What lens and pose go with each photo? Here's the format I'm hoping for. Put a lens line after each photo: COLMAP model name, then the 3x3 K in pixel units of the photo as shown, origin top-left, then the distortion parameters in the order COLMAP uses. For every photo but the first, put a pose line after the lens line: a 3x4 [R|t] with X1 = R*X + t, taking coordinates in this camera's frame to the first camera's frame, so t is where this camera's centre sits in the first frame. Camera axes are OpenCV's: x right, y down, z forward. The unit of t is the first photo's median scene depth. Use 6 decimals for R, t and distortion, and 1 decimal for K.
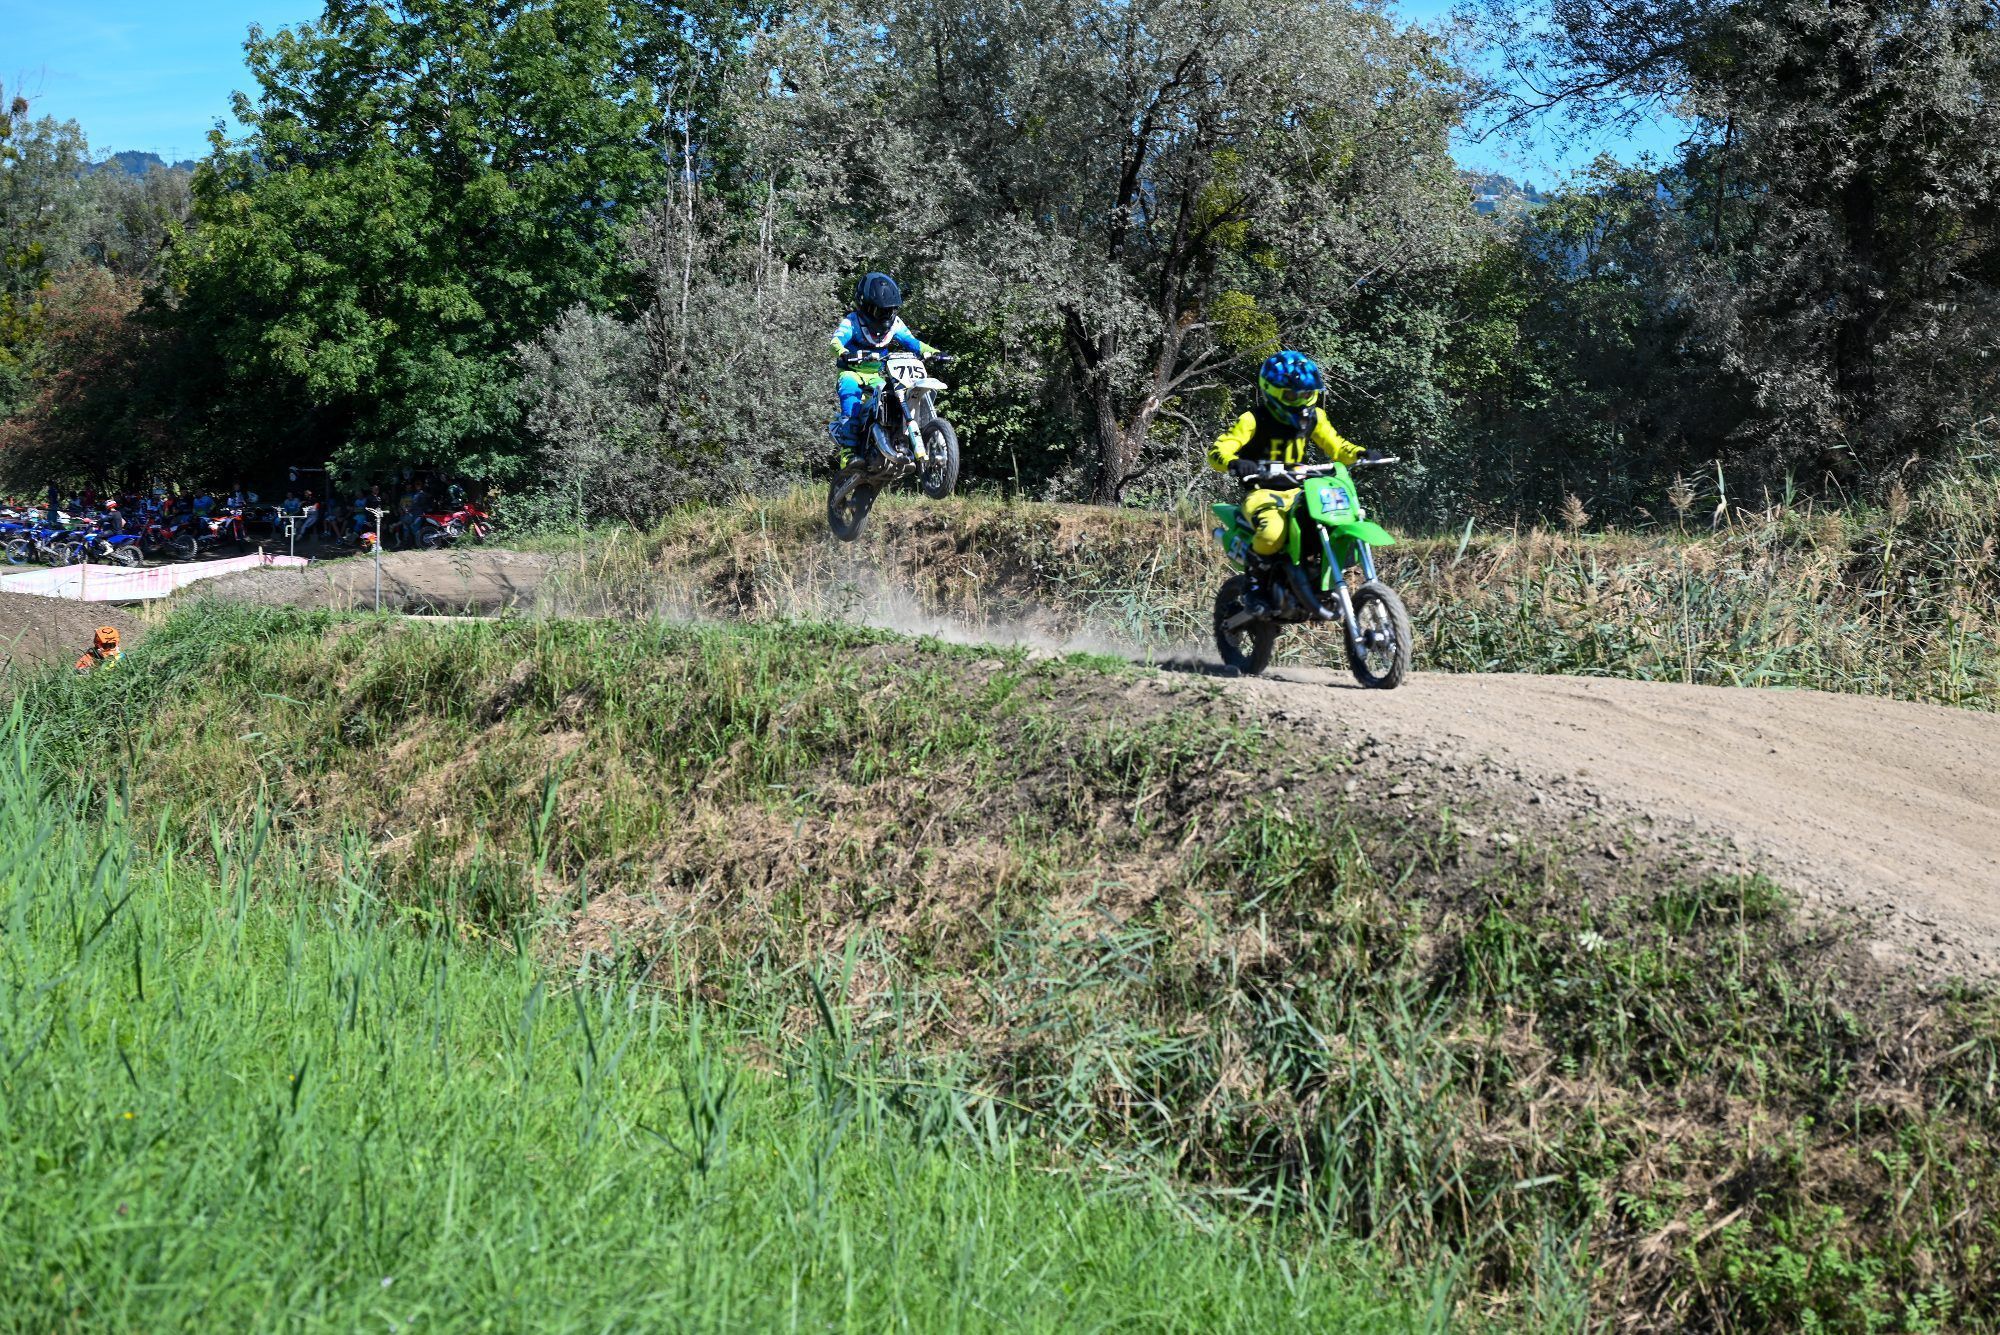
lens RADIAL K [[3670.4, 0, 995.9], [0, 3670.4, 740.2], [0, 0, 1]] dist [-0.027352, 0.243993]
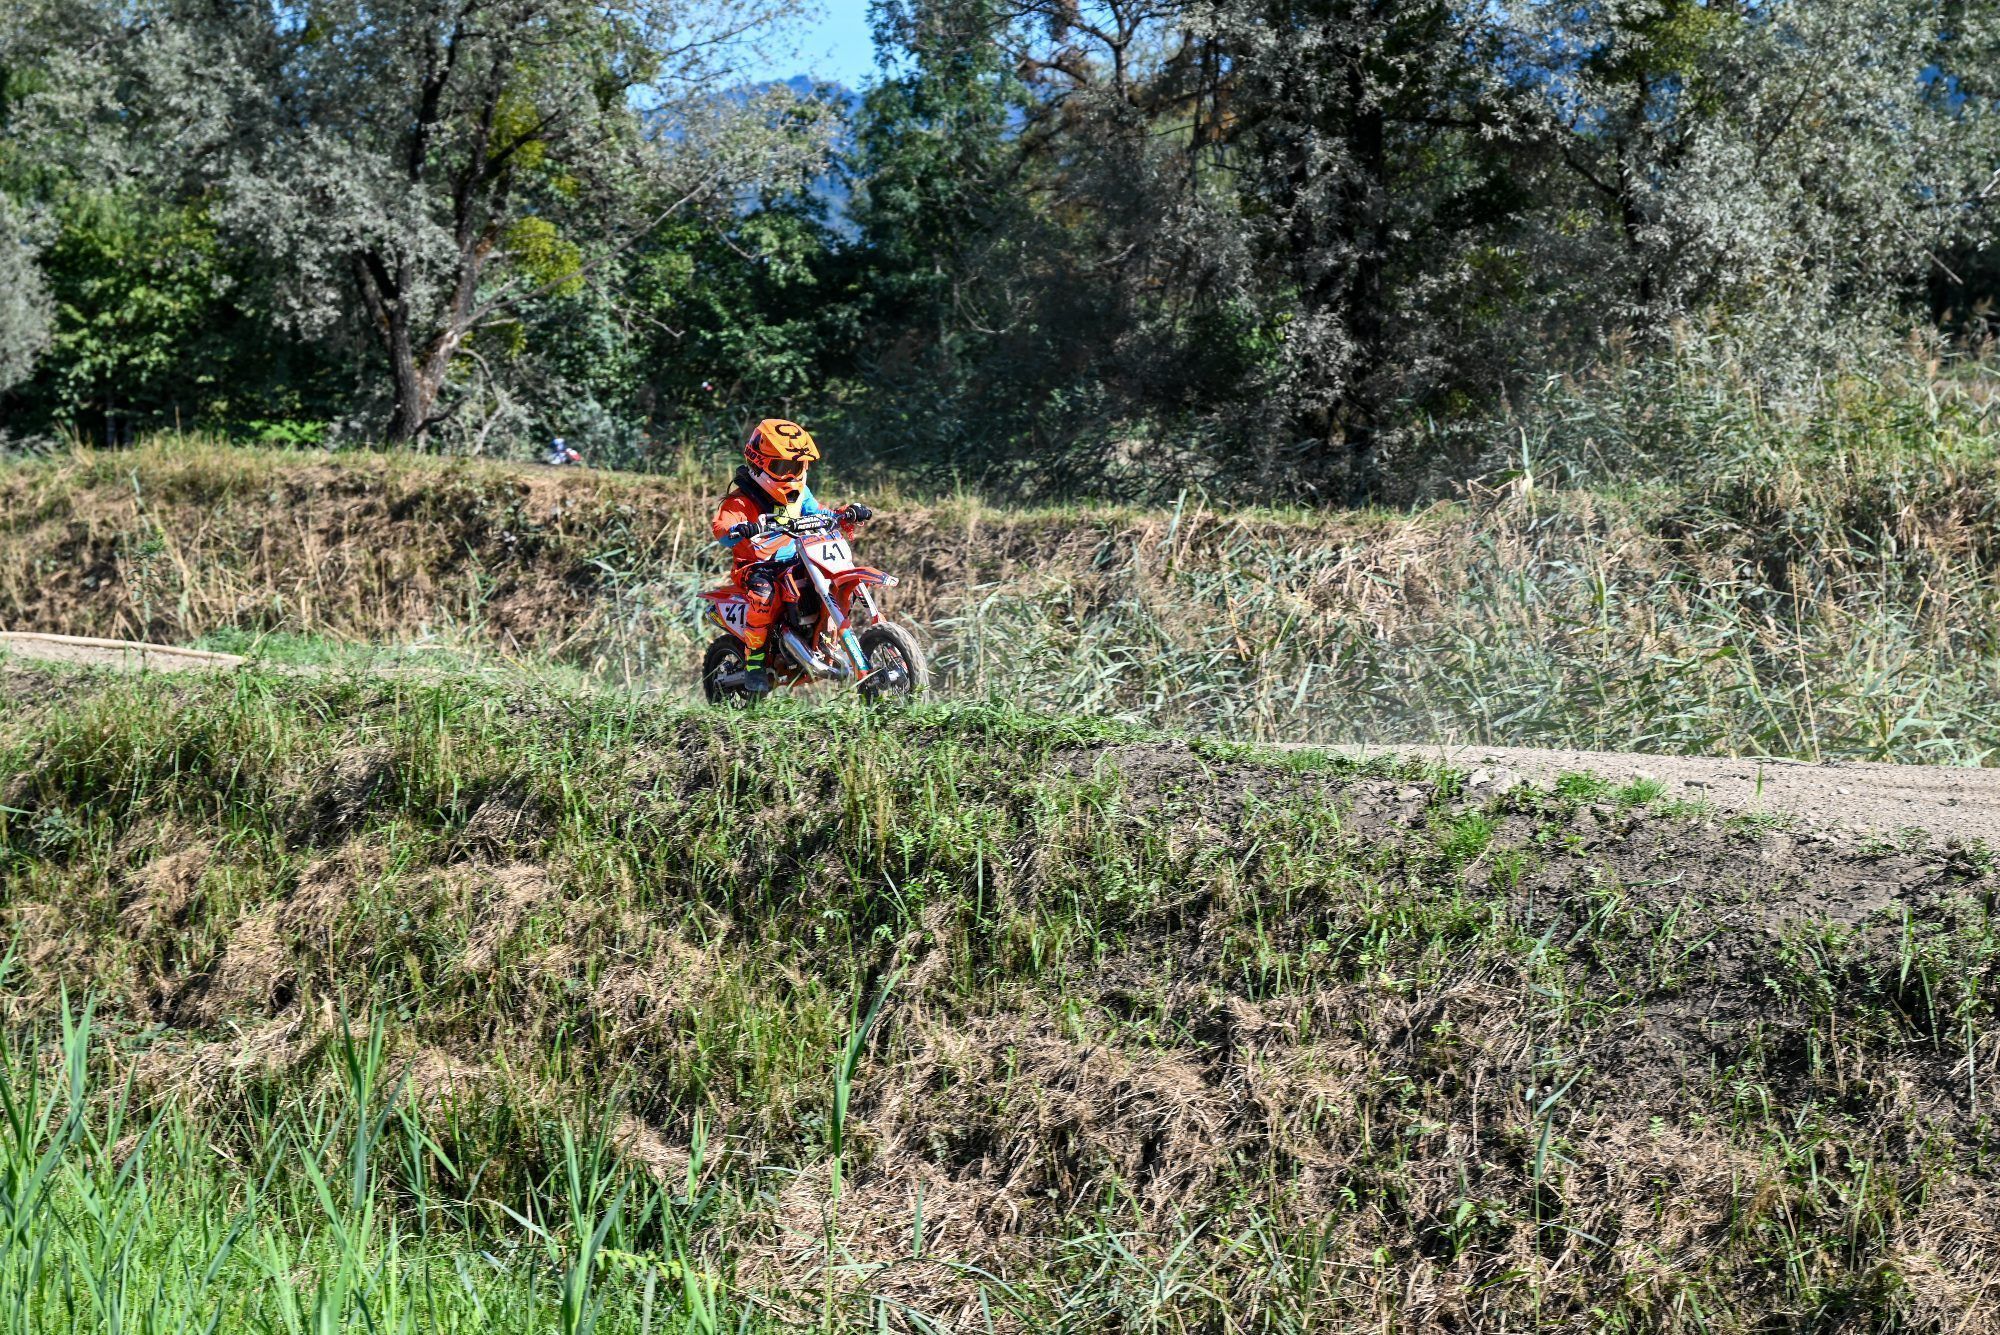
lens RADIAL K [[3670.4, 0, 995.9], [0, 3670.4, 740.2], [0, 0, 1]] dist [-0.027352, 0.243993]
pose [[0.970426, -0.016905, 0.240805, -0.176145], [0.012406, 0.999719, 0.020185, -0.034053], [-0.241079, -0.016601, 0.970364, 0.311240]]
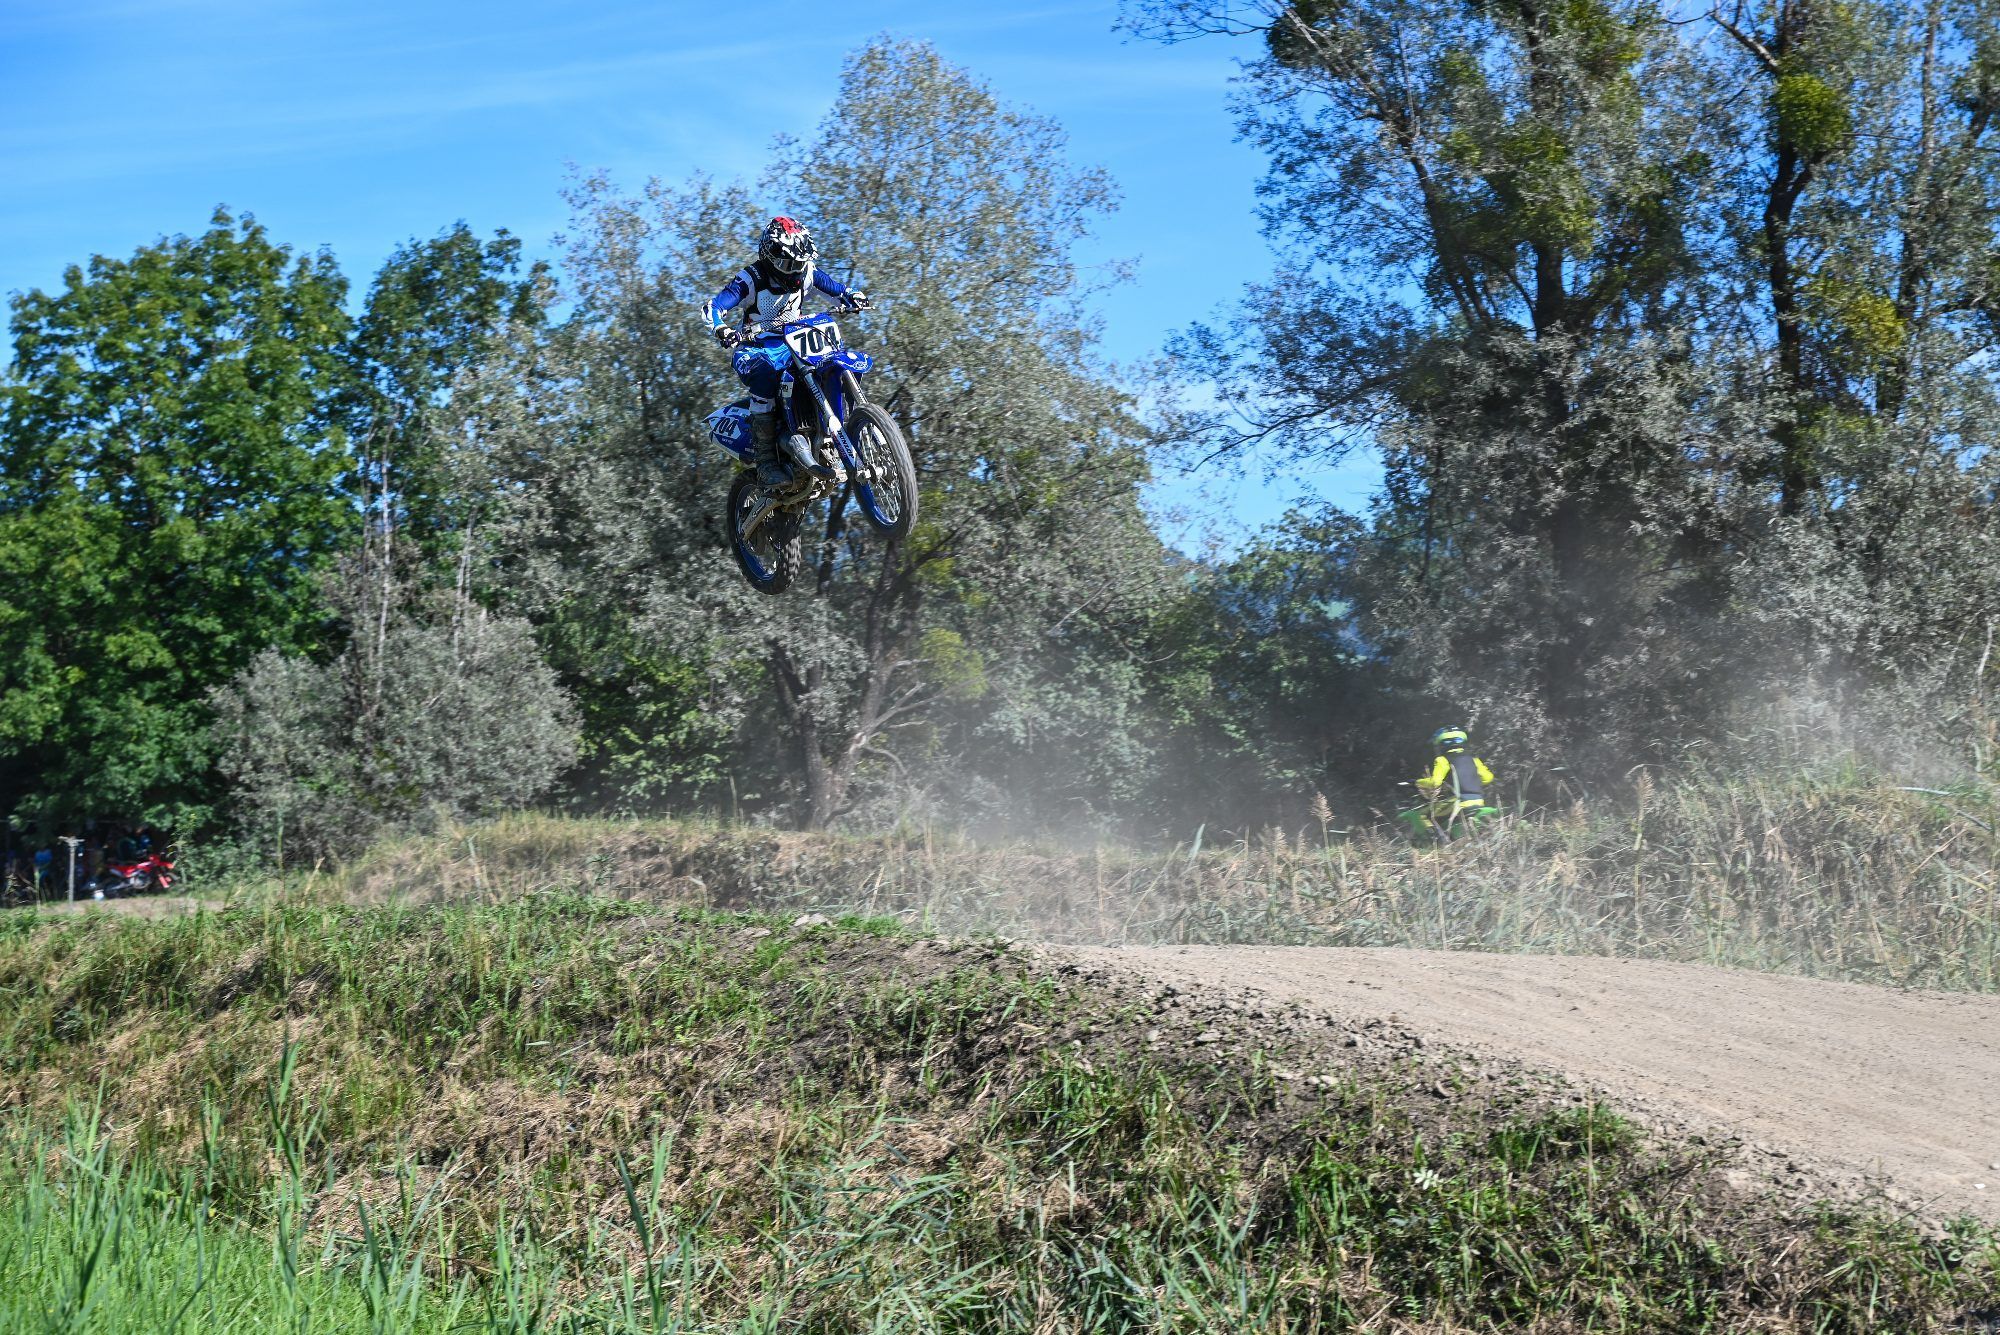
lens RADIAL K [[3675.4, 0, 969.3], [0, 3675.4, 769.1], [0, 0, 1]] dist [-0.025865, 0.198721]
pose [[0.997051, 0.001238, 0.076735, -0.015525], [0.005582, 0.996051, -0.088605, 0.017726], [-0.076542, 0.088772, 0.993107, 0.030579]]
